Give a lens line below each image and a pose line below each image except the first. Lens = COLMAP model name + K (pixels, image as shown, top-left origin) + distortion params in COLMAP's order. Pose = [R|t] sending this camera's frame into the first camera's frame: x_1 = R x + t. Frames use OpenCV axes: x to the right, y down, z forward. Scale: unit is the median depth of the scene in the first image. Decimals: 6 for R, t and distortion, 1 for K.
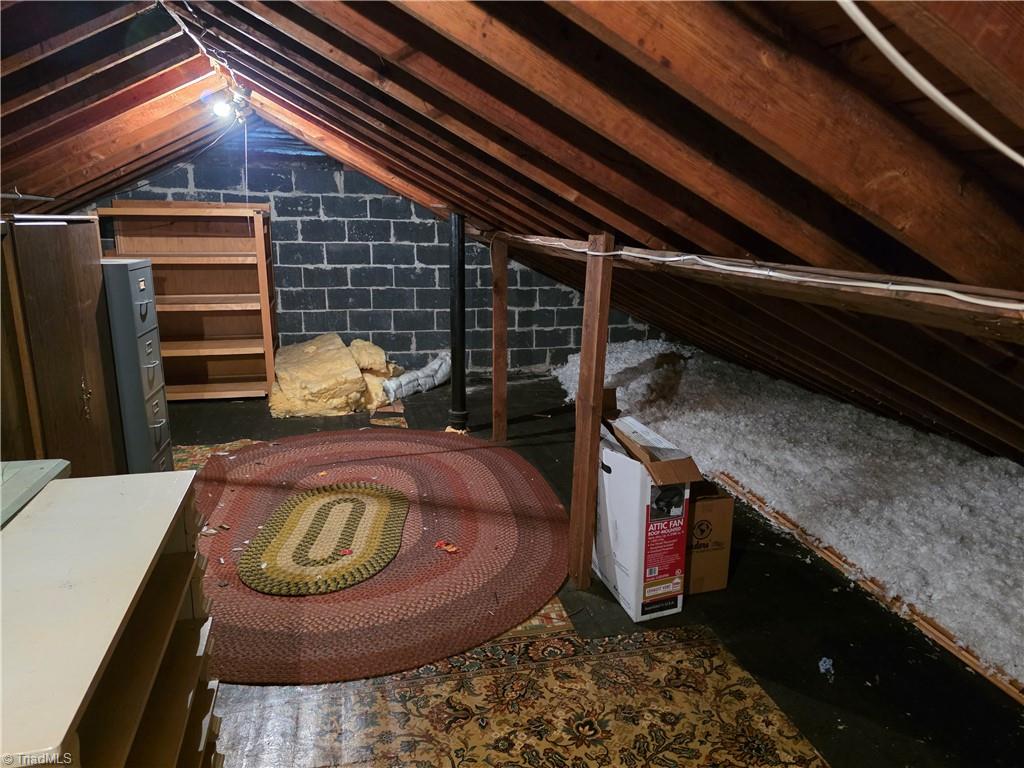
lens RADIAL K [[692.0, 0, 512.6], [0, 692.0, 387.5], [0, 0, 1]] dist [0.053173, -0.039702]
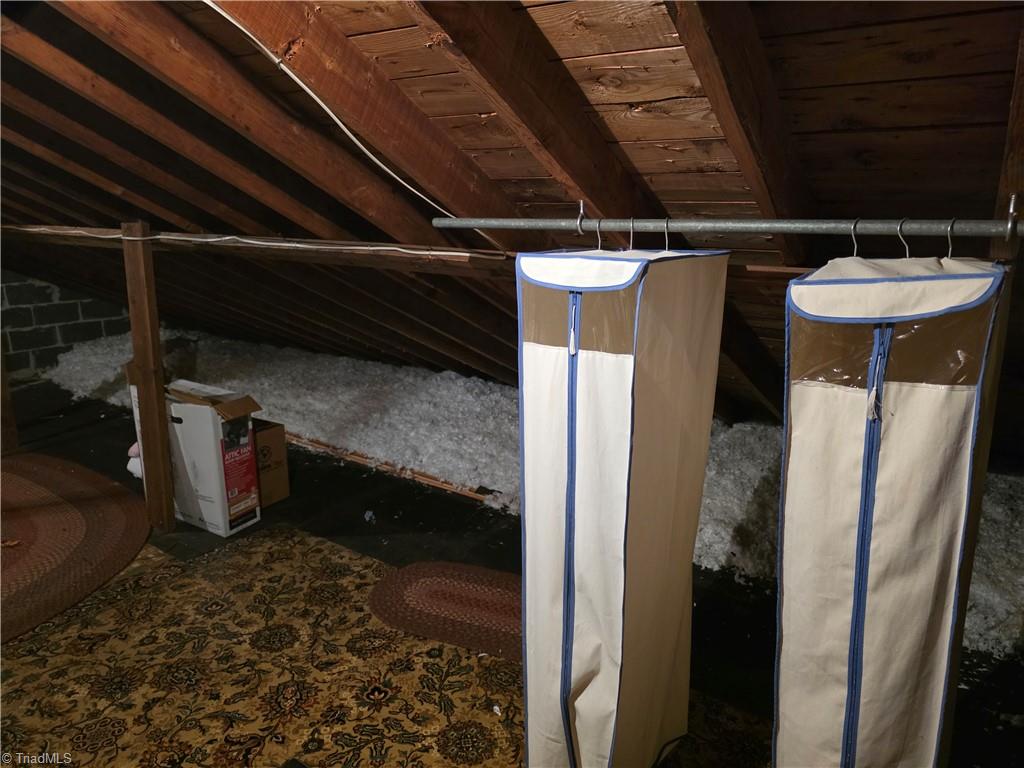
lens RADIAL K [[692.0, 0, 520.4], [0, 692.0, 376.4], [0, 0, 1]] dist [0.053173, -0.039702]
pose [[0.743835, -0.164518, 0.647799, -0.181939], [0.164429, 0.984487, 0.061219, 0.064199], [-0.647821, 0.060979, 0.759348, -0.279127]]
